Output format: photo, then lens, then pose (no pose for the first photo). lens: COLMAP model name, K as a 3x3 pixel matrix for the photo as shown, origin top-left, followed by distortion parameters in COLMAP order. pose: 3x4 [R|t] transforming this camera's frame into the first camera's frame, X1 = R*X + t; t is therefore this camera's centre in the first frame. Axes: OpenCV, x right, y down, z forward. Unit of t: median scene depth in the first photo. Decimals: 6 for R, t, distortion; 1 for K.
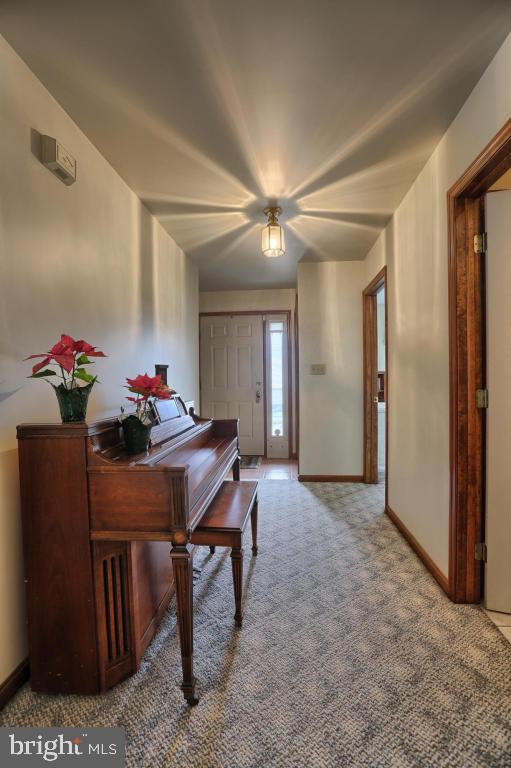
lens RADIAL K [[351.9, 0, 255.5], [0, 351.9, 384.0], [0, 0, 1]] dist [-0.051741, 0.016954]
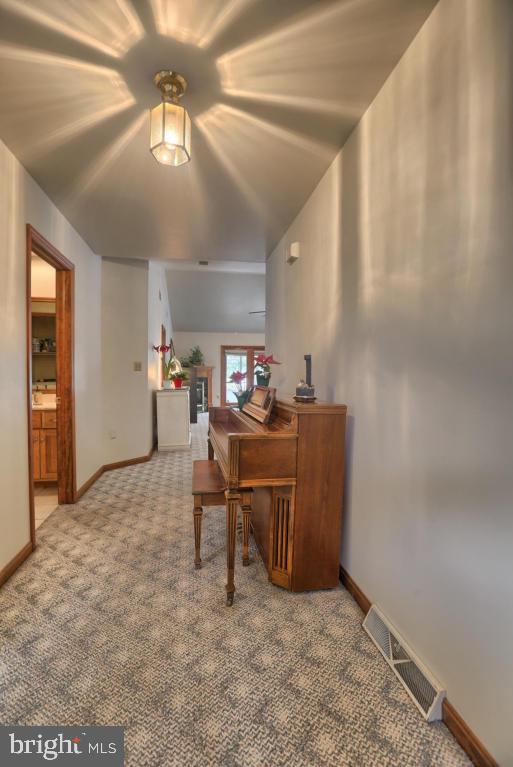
lens RADIAL K [[351.5, 0, 256.5], [0, 351.5, 383.5], [0, 0, 1]] dist [-0.051741, 0.016954]
pose [[-0.964316, 0.014941, -0.264331, 0.079501], [0.002220, 0.998828, 0.048357, -0.025977], [0.264744, 0.046045, -0.963219, 1.783038]]
